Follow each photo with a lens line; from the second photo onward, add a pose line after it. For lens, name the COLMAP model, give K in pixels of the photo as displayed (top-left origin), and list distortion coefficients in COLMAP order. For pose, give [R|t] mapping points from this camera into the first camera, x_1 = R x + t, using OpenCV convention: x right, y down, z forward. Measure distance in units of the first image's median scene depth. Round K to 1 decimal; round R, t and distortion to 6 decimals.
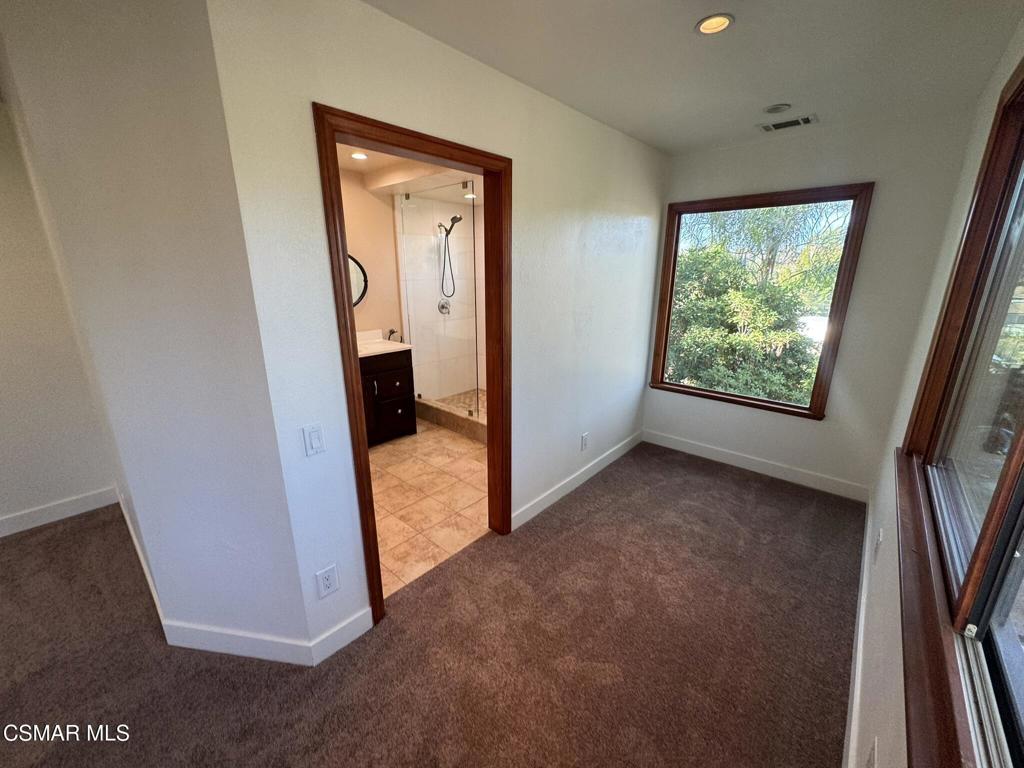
lens RADIAL K [[409.4, 0, 507.9], [0, 409.4, 385.7], [0, 0, 1]] dist [0.003522, 0.000073]
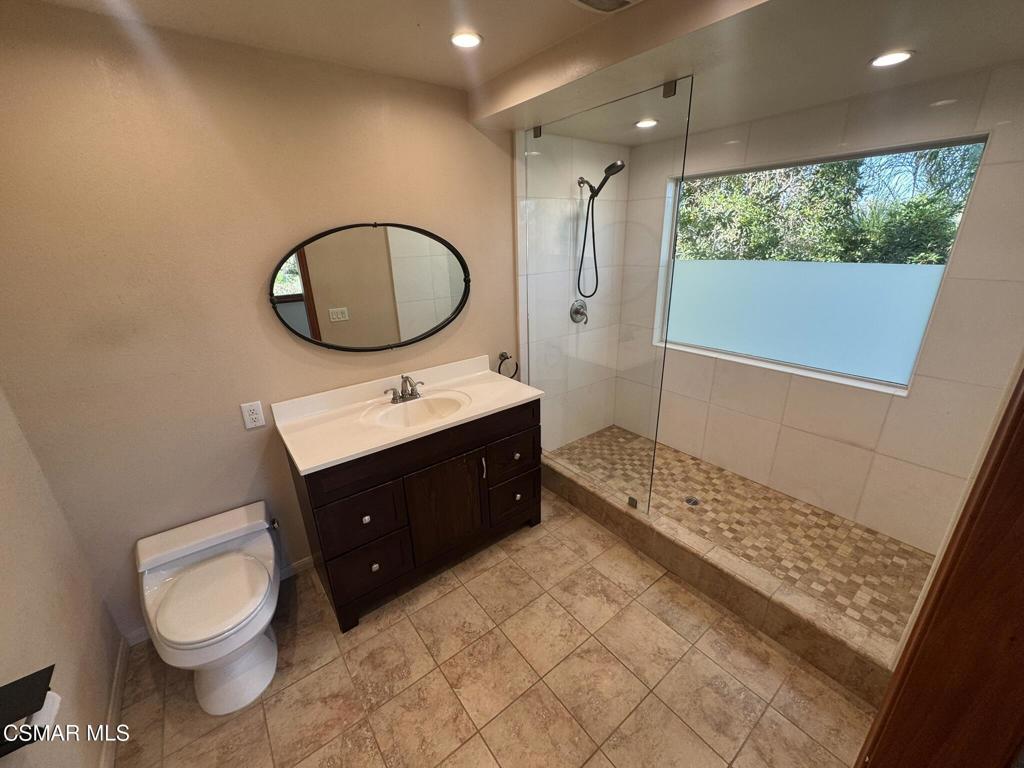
lens RADIAL K [[409.4, 0, 513.9], [0, 409.4, 381.5], [0, 0, 1]] dist [0.003522, 0.000073]
pose [[0.985335, 0.034475, -0.167110, -0.164556], [-0.021480, 0.996647, 0.078957, -0.149793], [0.169272, -0.074210, 0.982772, 0.385974]]
